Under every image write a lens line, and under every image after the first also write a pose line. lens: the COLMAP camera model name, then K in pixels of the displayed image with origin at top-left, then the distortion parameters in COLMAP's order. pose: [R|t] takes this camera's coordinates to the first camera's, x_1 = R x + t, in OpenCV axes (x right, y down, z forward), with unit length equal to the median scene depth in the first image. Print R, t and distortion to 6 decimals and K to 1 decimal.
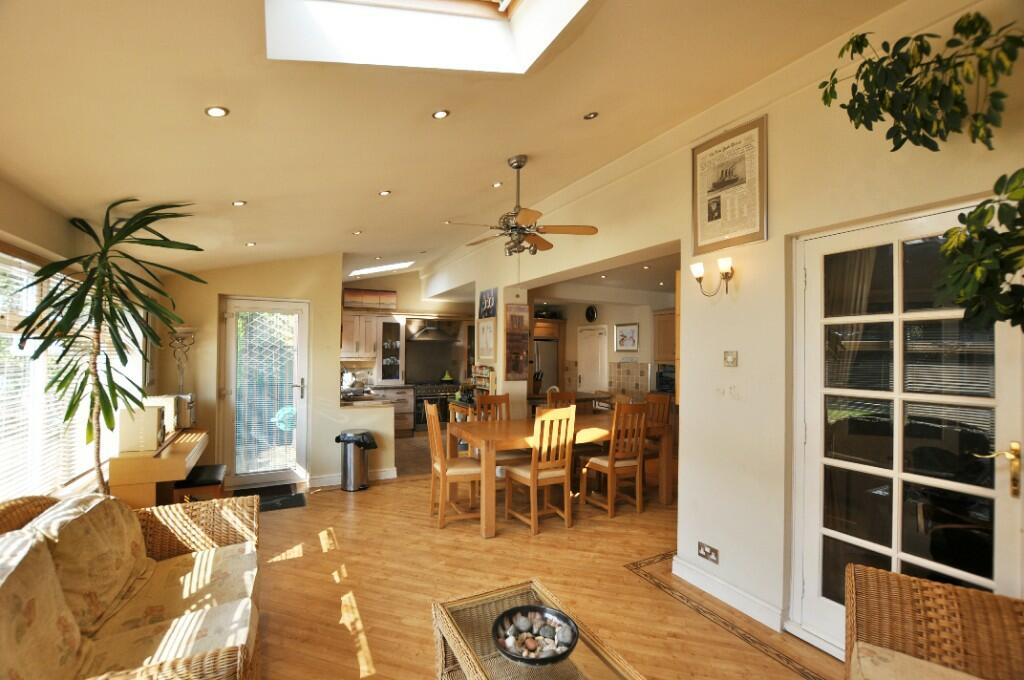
lens RADIAL K [[451.4, 0, 511.2], [0, 451.4, 343.5], [0, 0, 1]] dist [-0.028342, 0.002837]
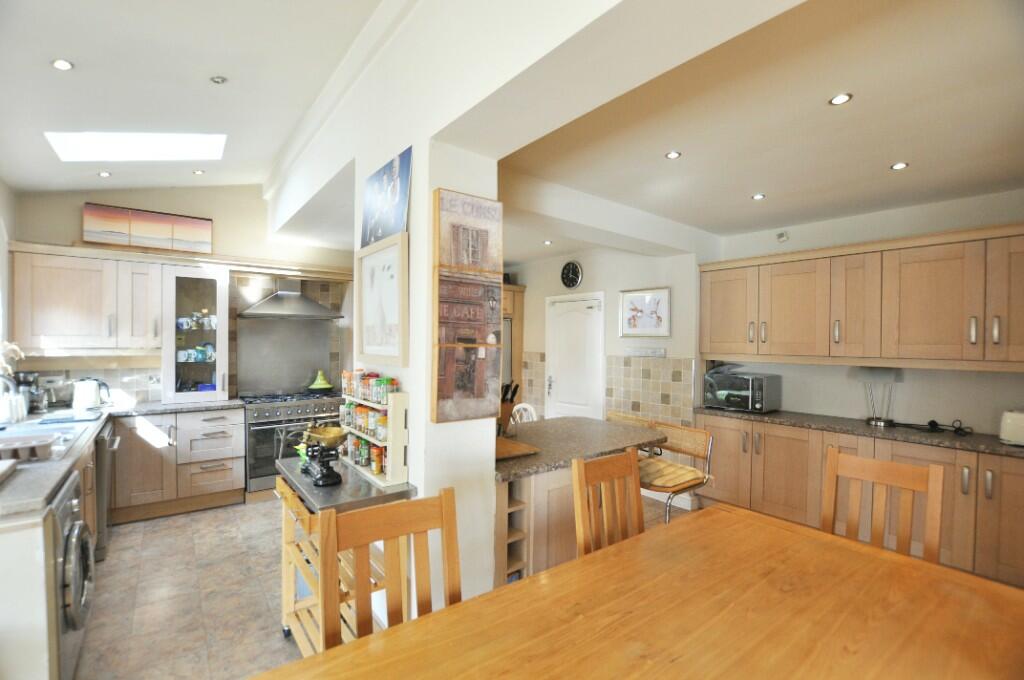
lens RADIAL K [[451.4, 0, 511.8], [0, 451.4, 342.8], [0, 0, 1]] dist [-0.028342, 0.002837]
pose [[0.983118, 0.001167, 0.182967, -0.016152], [-0.006149, 0.999626, 0.026664, 0.013293], [-0.182867, -0.027339, 0.982757, 0.585650]]
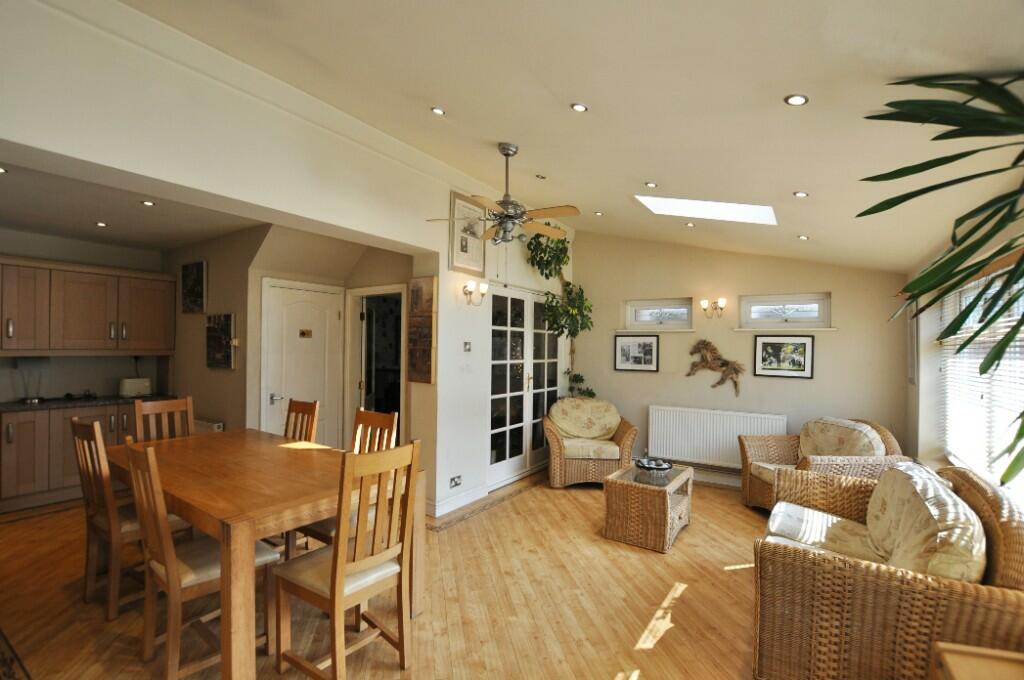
lens RADIAL K [[451.4, 0, 514.5], [0, 451.4, 344.3], [0, 0, 1]] dist [-0.028342, 0.002837]
pose [[-0.483912, -0.010794, 0.875050, -0.416620], [-0.035115, 0.999358, -0.007092, 0.013622], [-0.874412, -0.034159, -0.483980, 0.704438]]
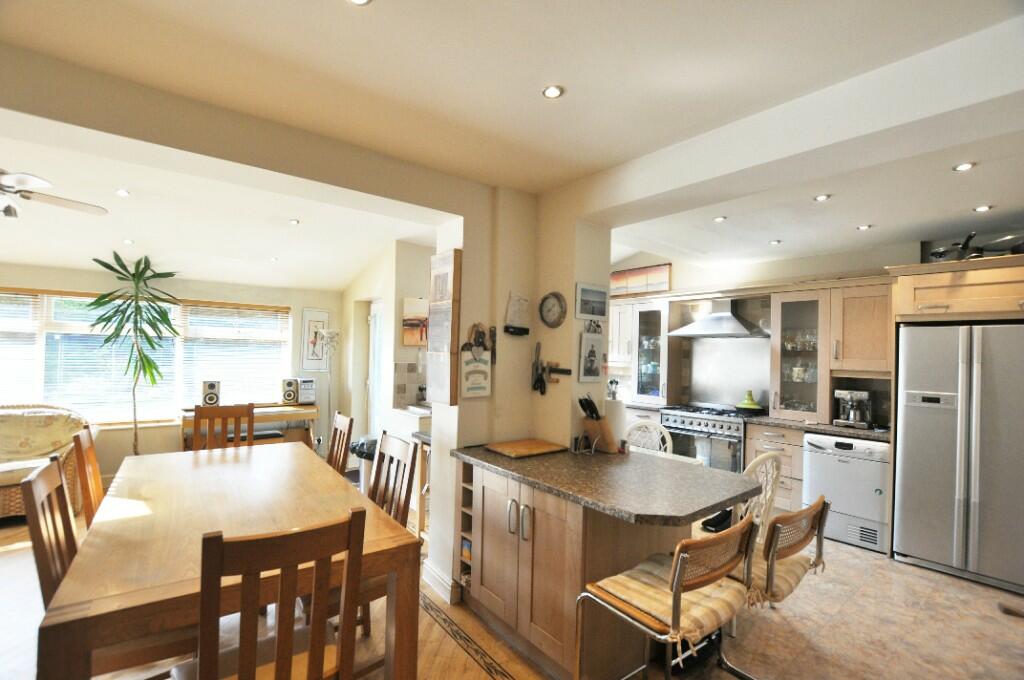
lens RADIAL K [[451.4, 0, 508.5], [0, 451.4, 340.9], [0, 0, 1]] dist [-0.028342, 0.002837]
pose [[0.183206, -0.025859, -0.982734, 0.466040], [-0.003364, 0.999632, -0.026931, 0.022991], [0.983069, 0.008239, 0.183051, 0.872147]]
